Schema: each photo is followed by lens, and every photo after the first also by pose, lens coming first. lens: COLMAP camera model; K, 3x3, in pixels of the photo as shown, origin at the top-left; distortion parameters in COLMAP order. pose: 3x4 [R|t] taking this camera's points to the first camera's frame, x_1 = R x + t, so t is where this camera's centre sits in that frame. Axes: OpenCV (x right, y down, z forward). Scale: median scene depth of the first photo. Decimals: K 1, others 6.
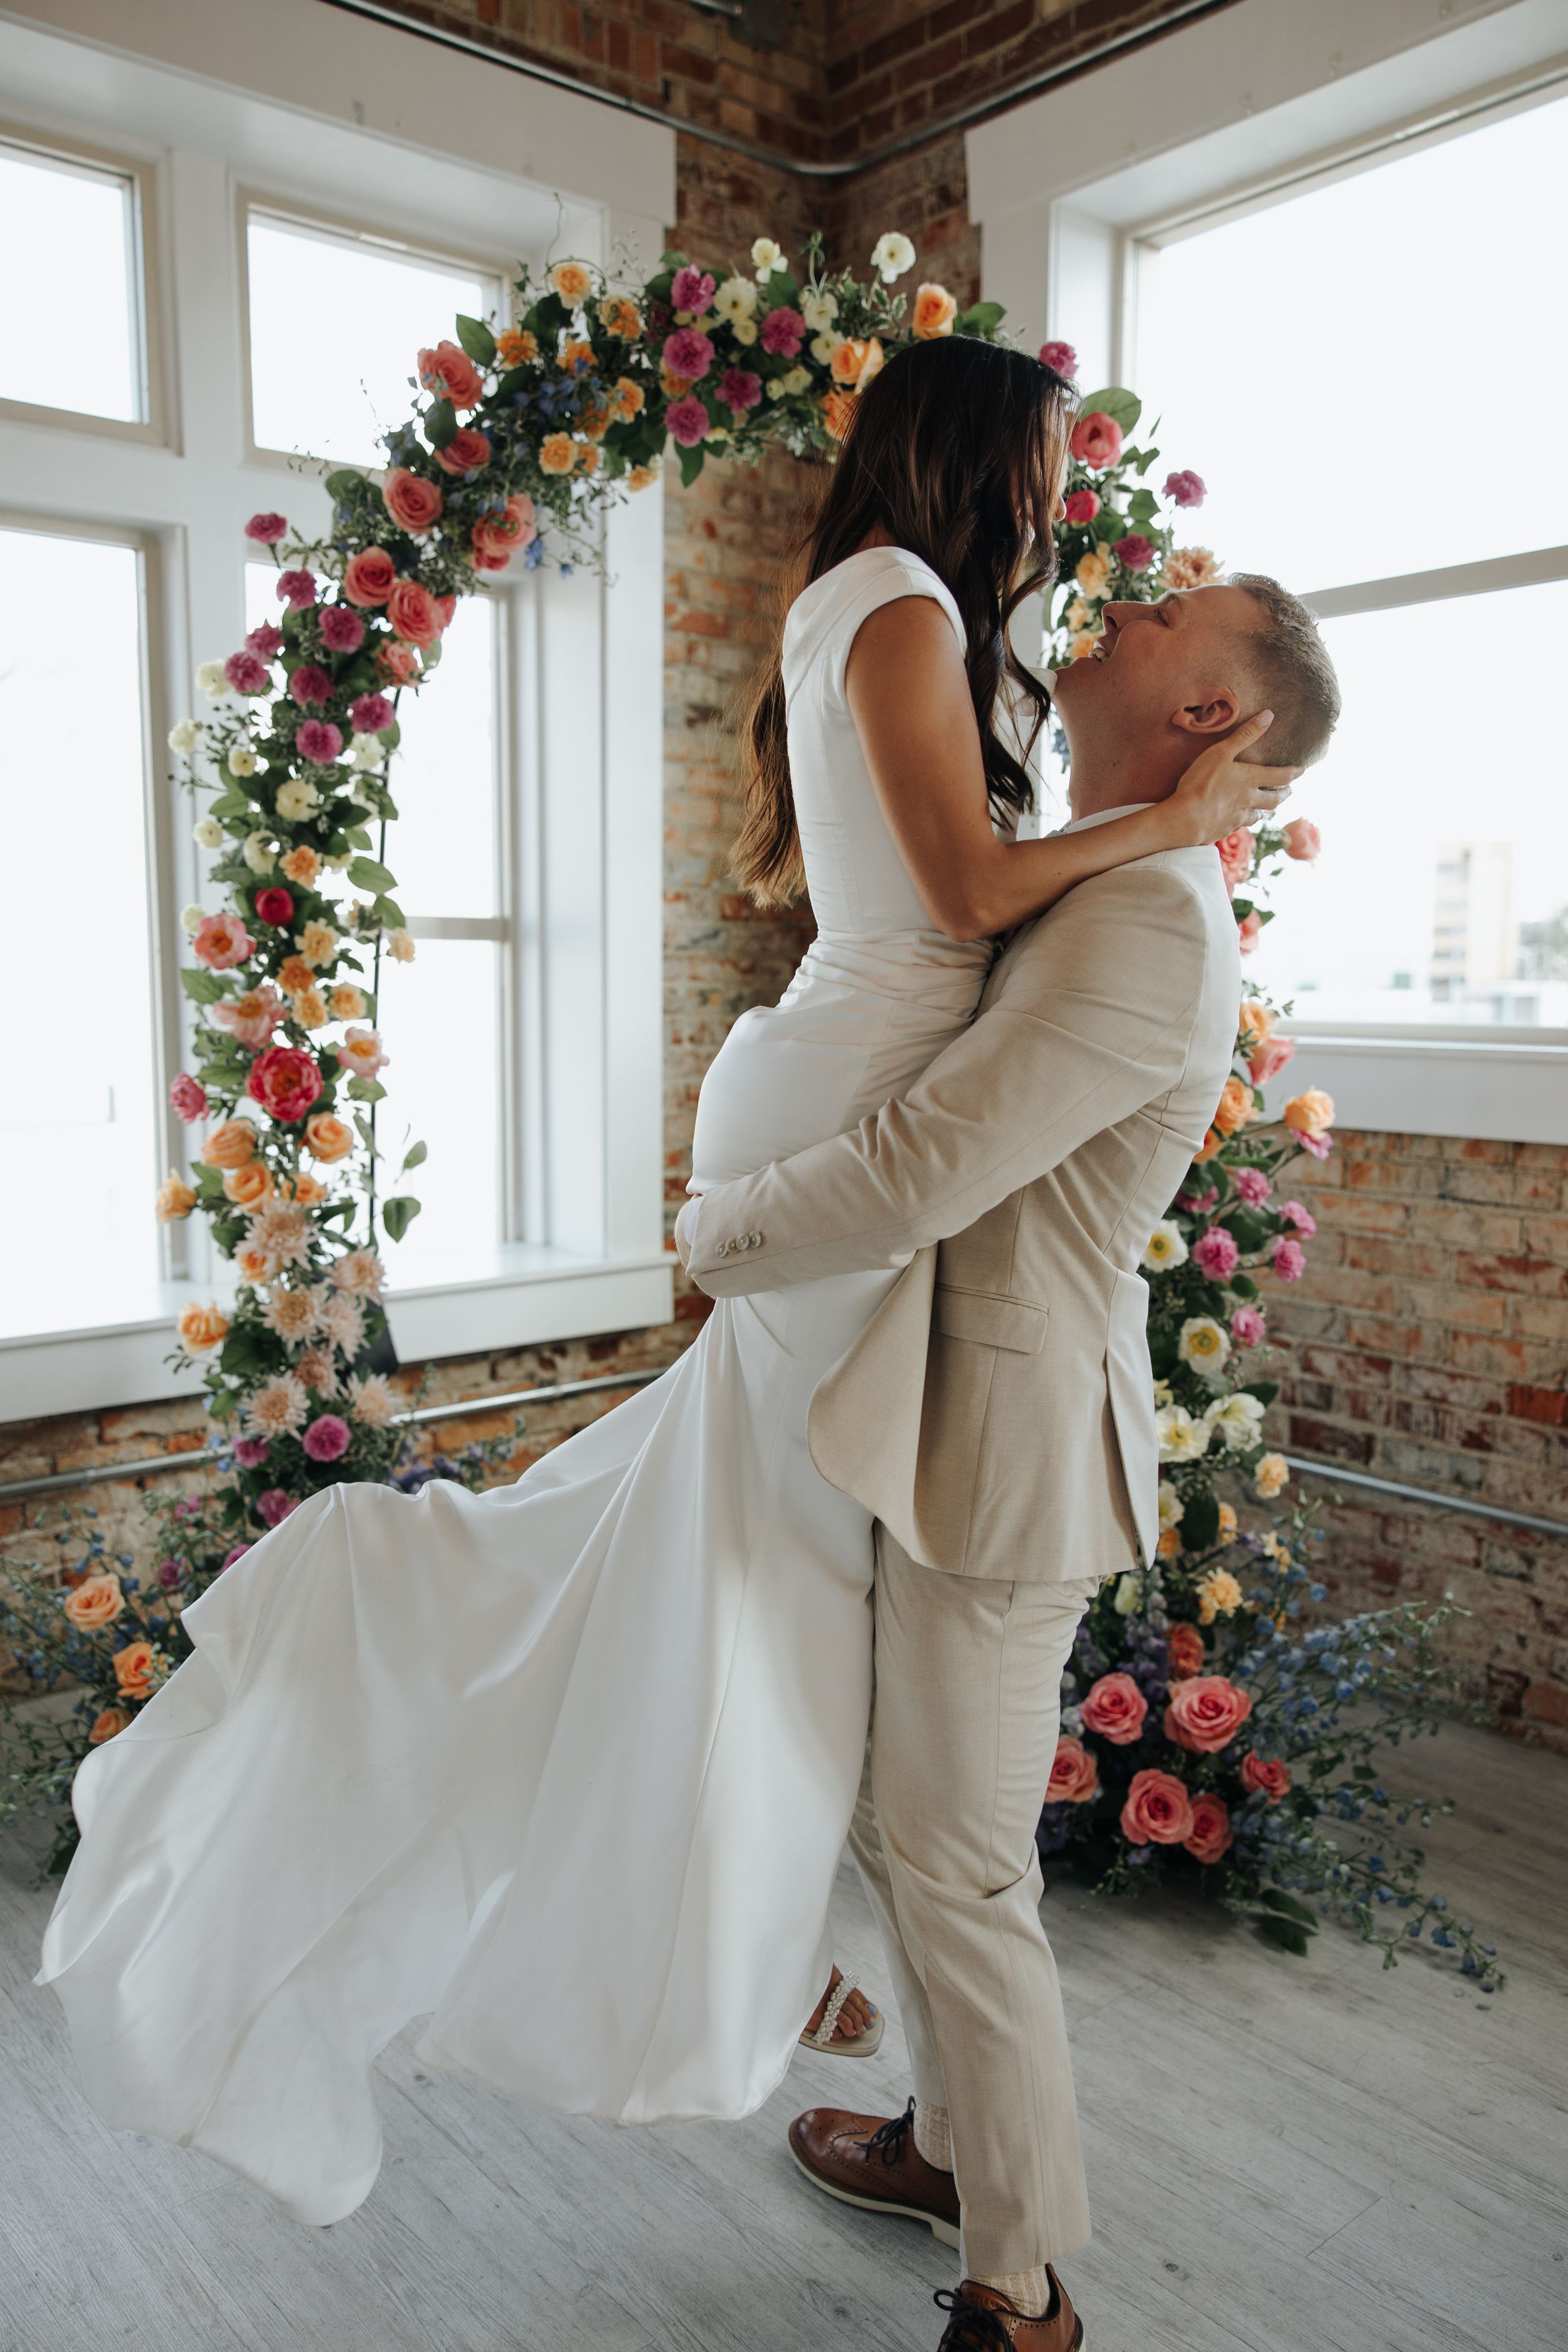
lens RADIAL K [[1913.5, 0, 789.1], [0, 1913.5, 1172.6], [0, 0, 1]] dist [0.005425, 0.000097]
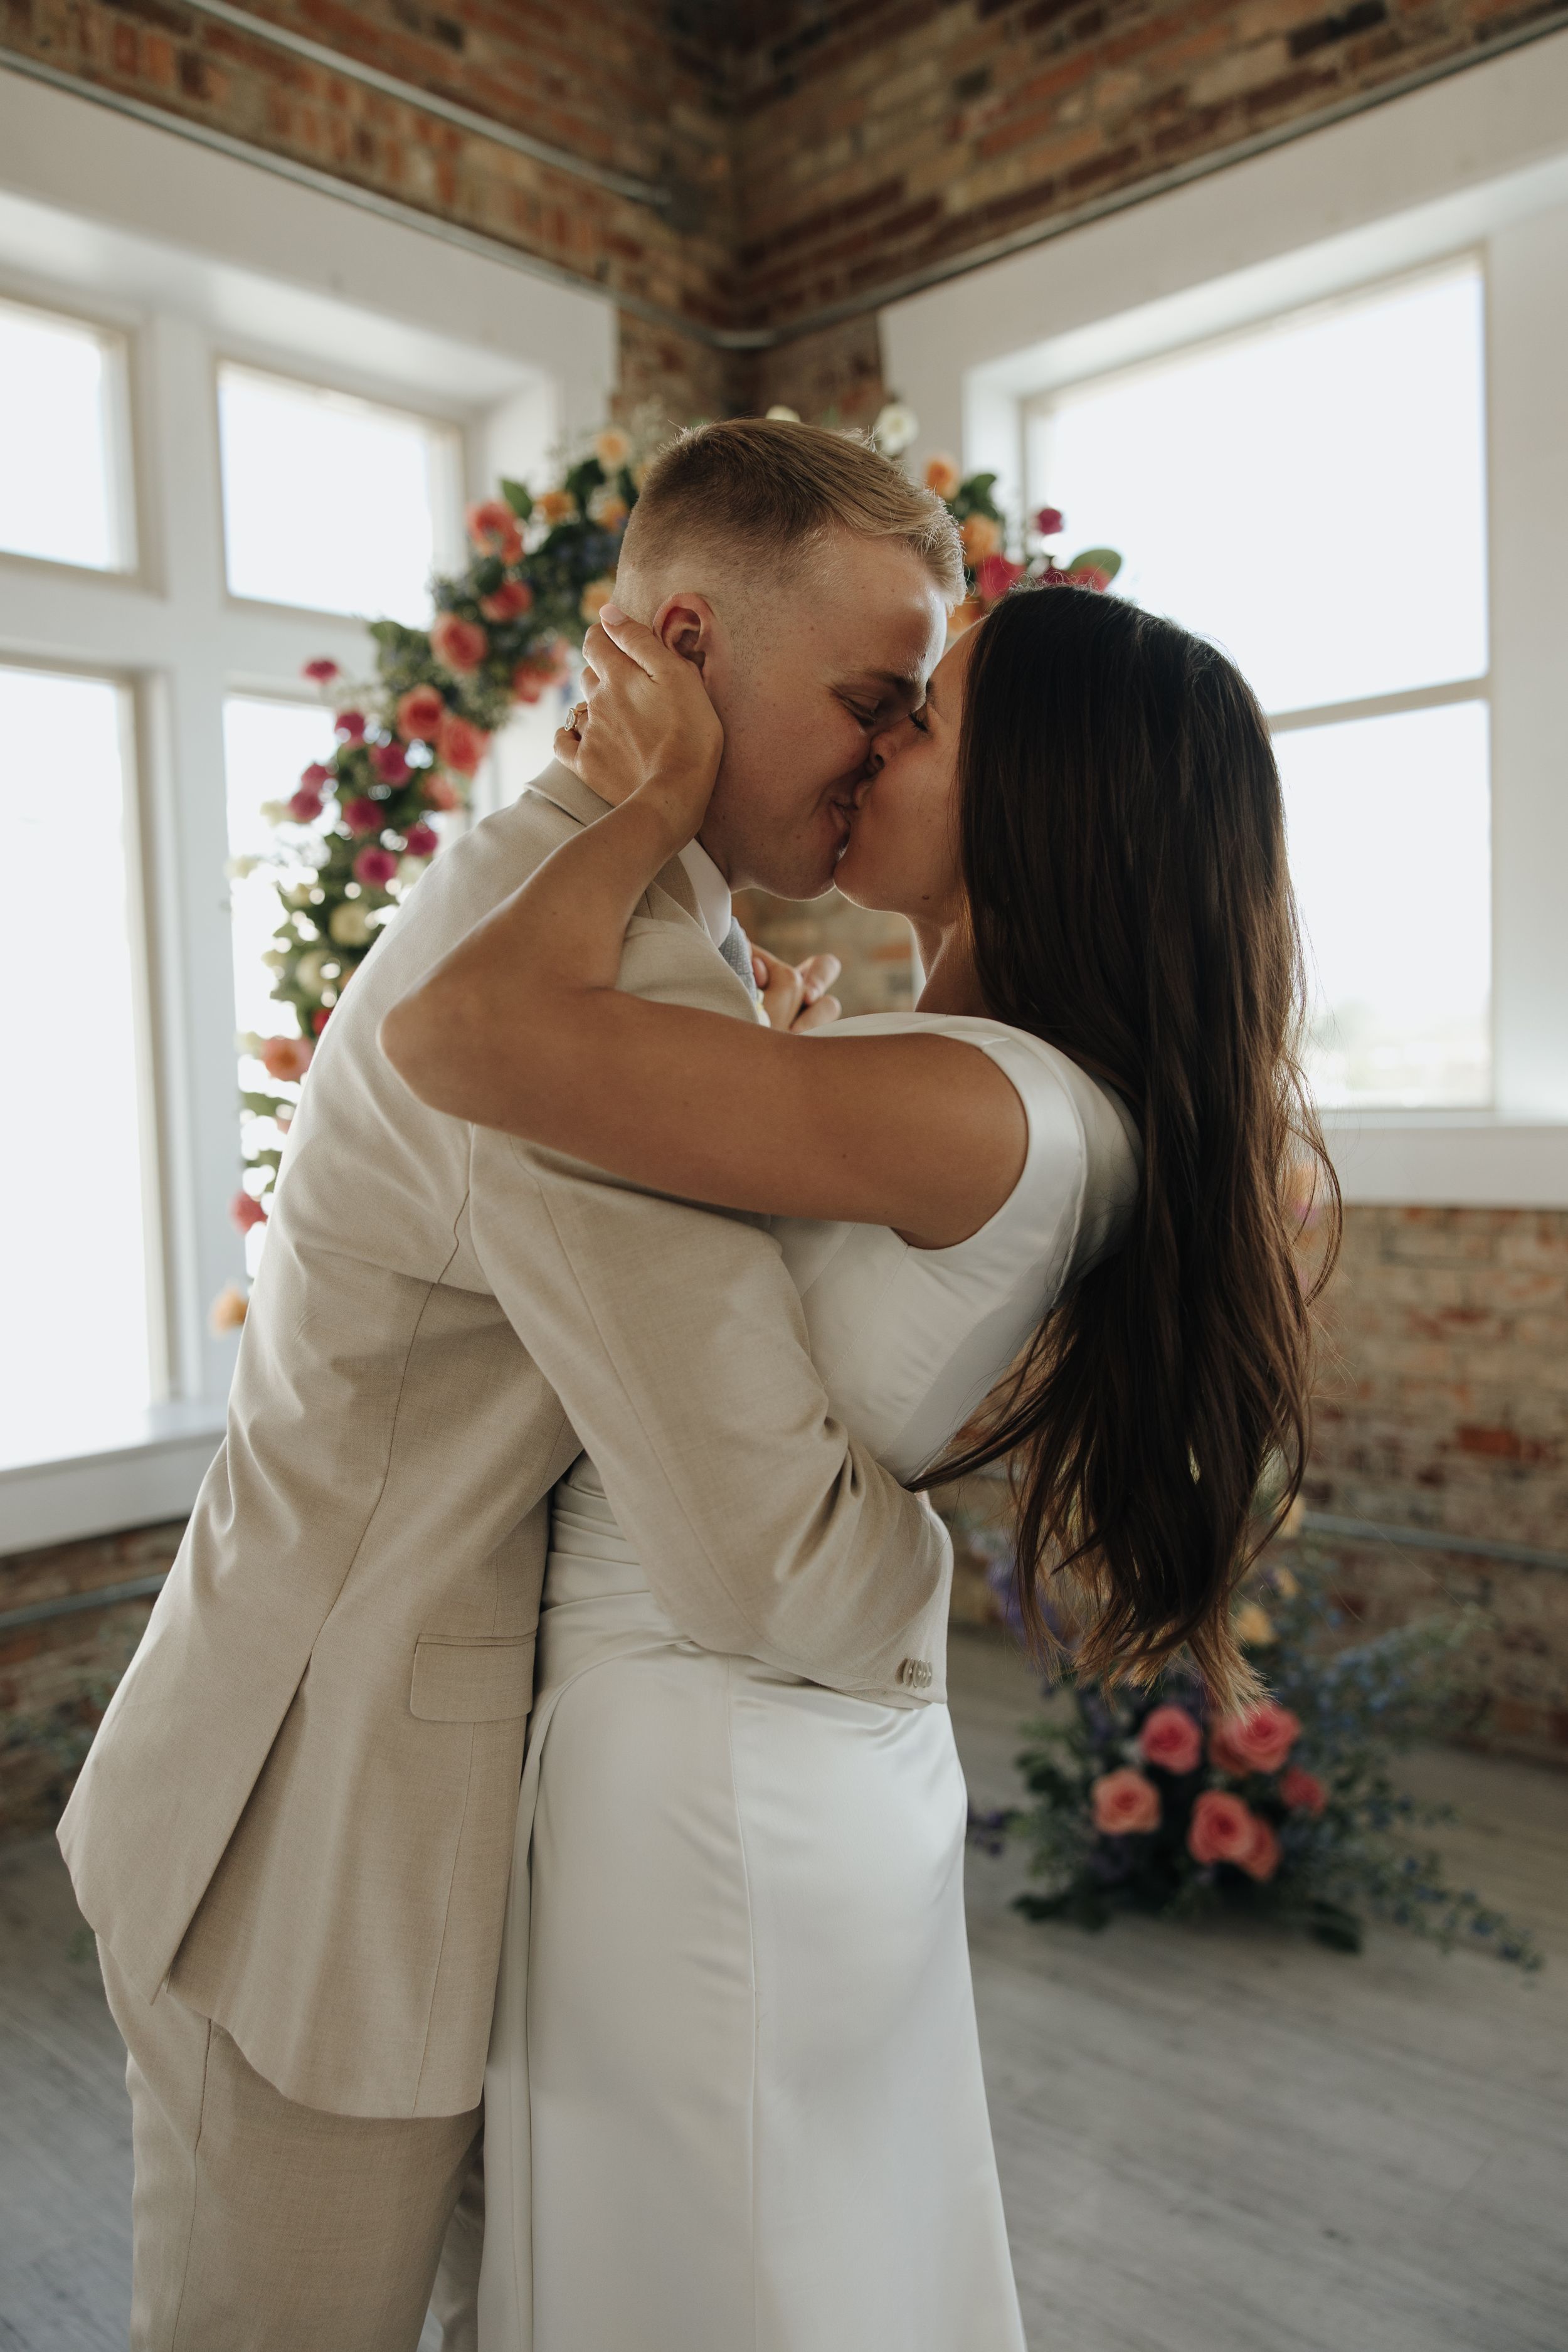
lens RADIAL K [[1913.5, 0, 766.3], [0, 1913.5, 1159.5], [0, 0, 1]] dist [0.005425, 0.000097]
pose [[0.991434, -0.036894, 0.125288, -0.153473], [0.045102, 0.996973, -0.063326, 0.010232], [-0.122572, 0.068434, 0.990097, -0.054687]]
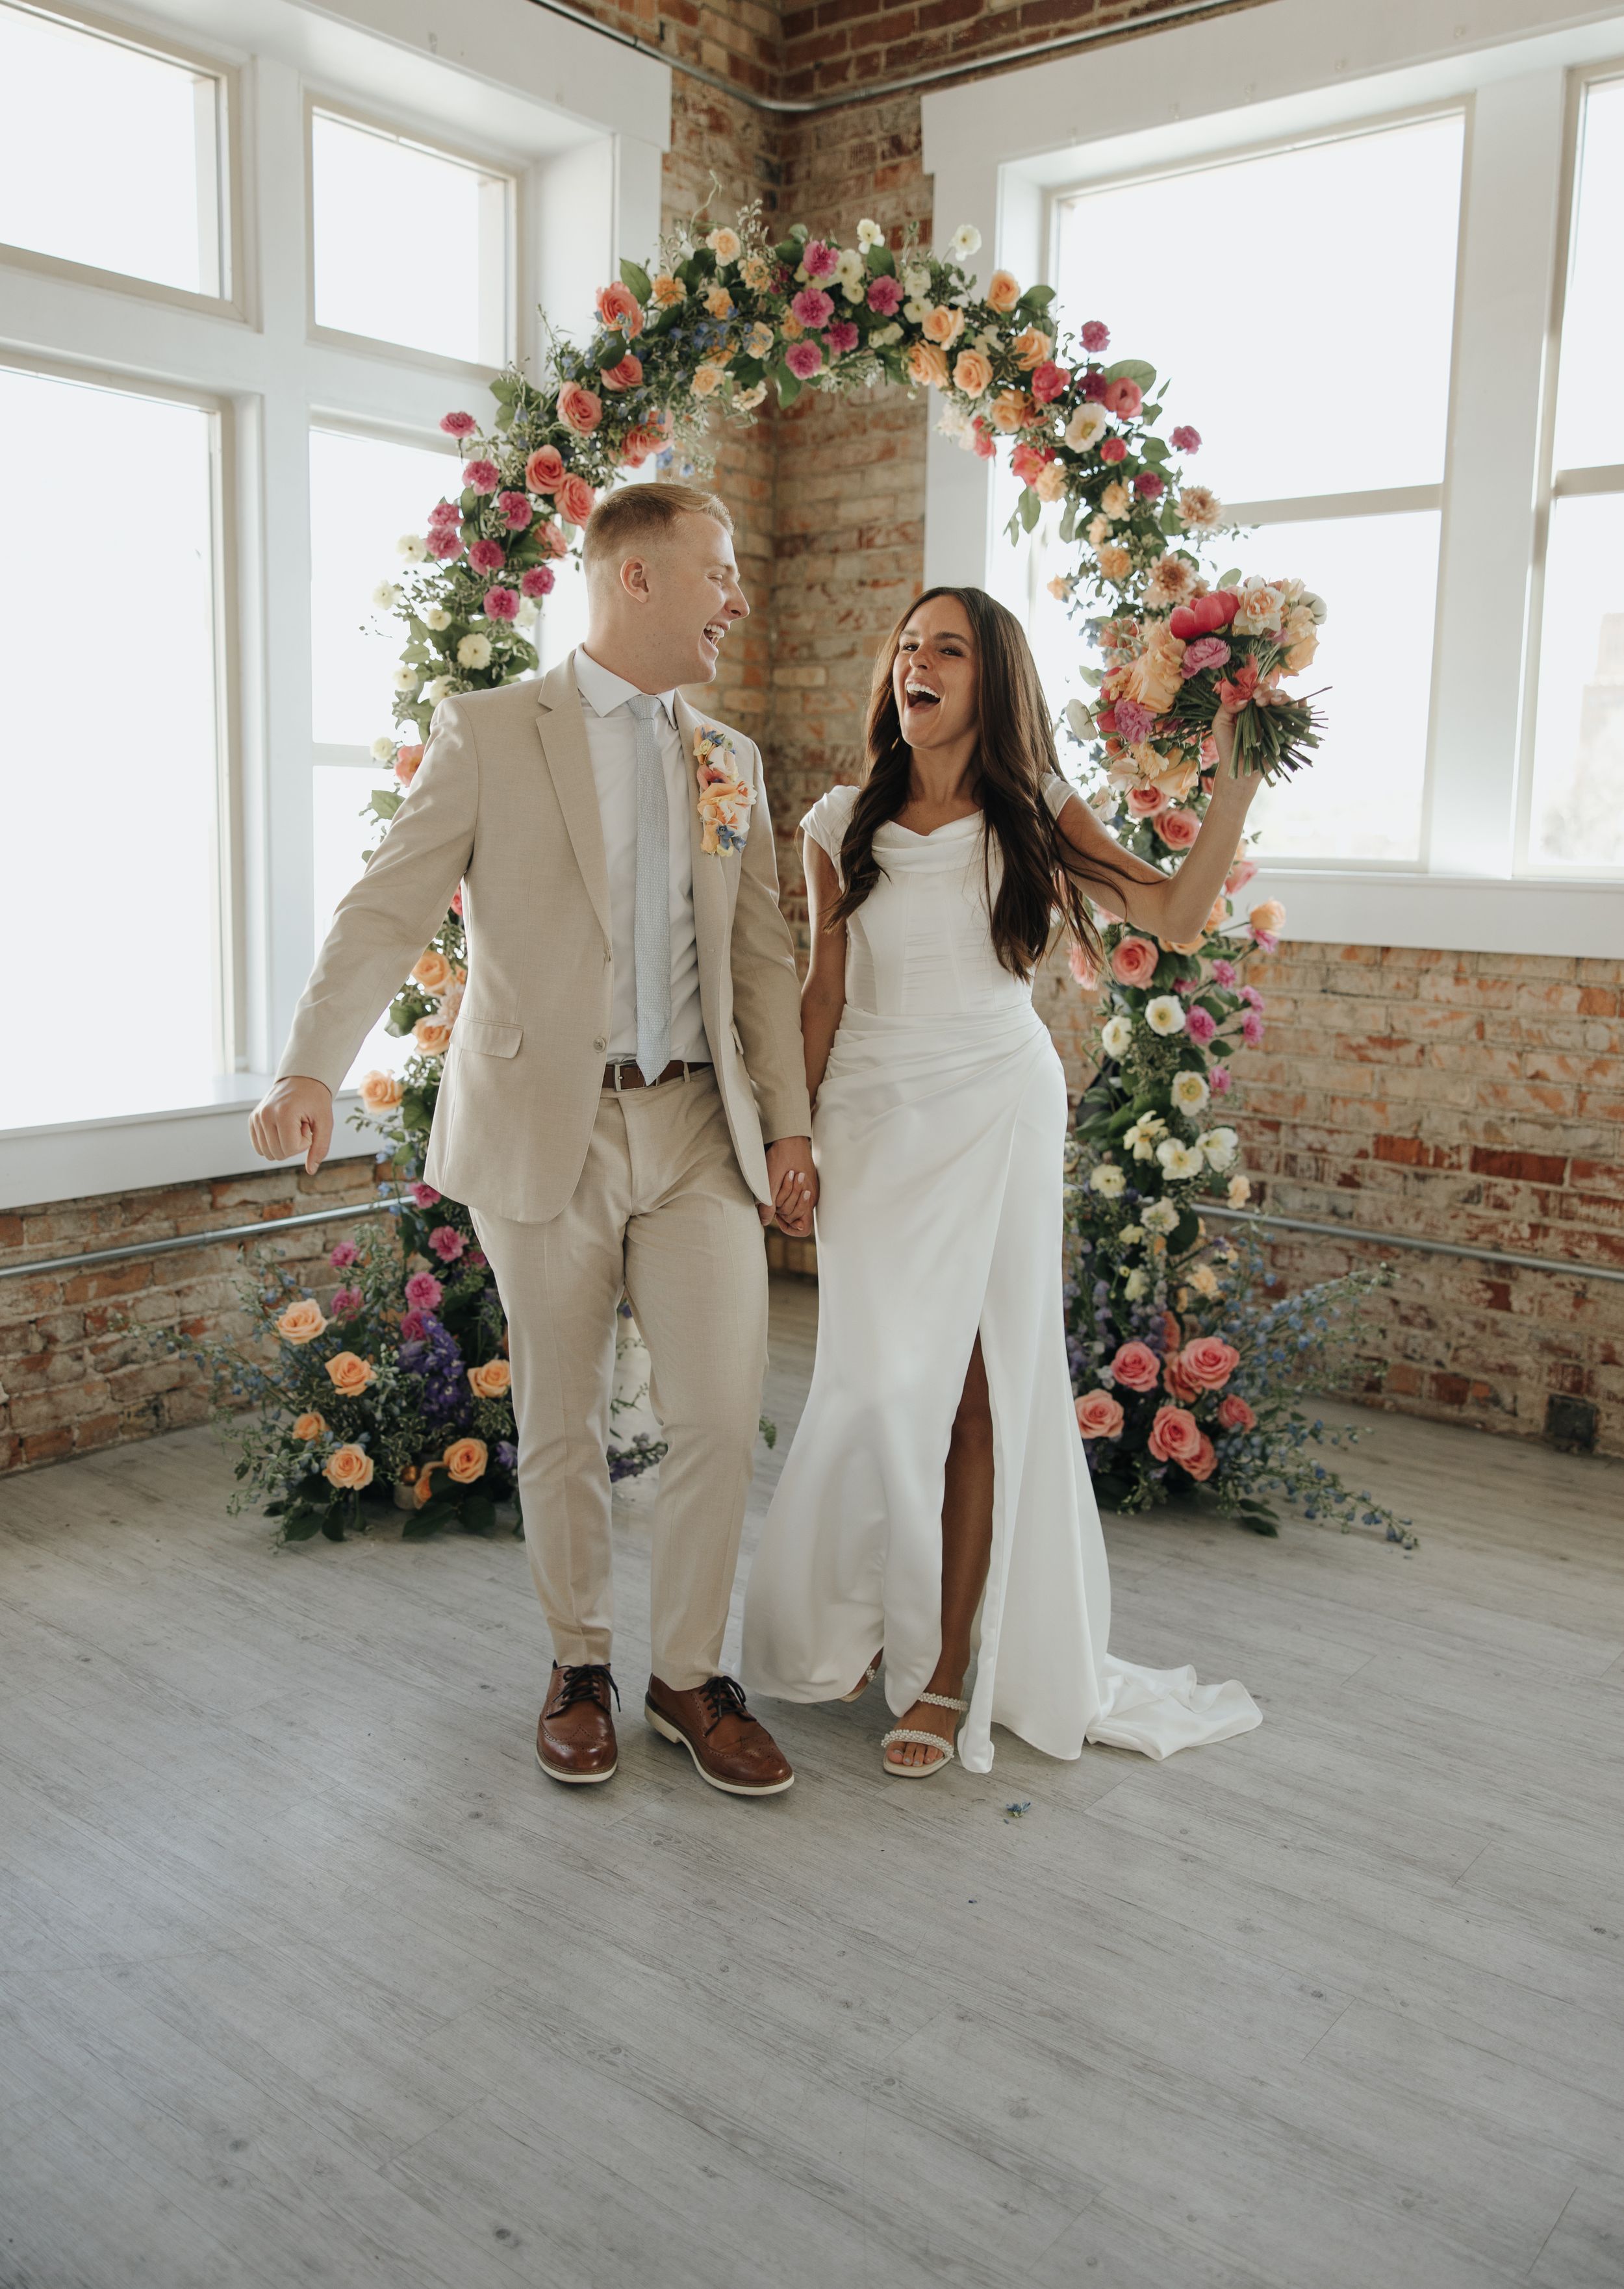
lens RADIAL K [[2110.0, 0, 782.4], [0, 2110.0, 1093.1], [0, 0, 1]] dist [0.007368, -0.001188]
pose [[0.978282, -0.007077, 0.207160, -0.315414], [0.002901, 0.999787, 0.020453, 0.052424], [-0.207260, -0.019408, 0.978093, -0.316277]]
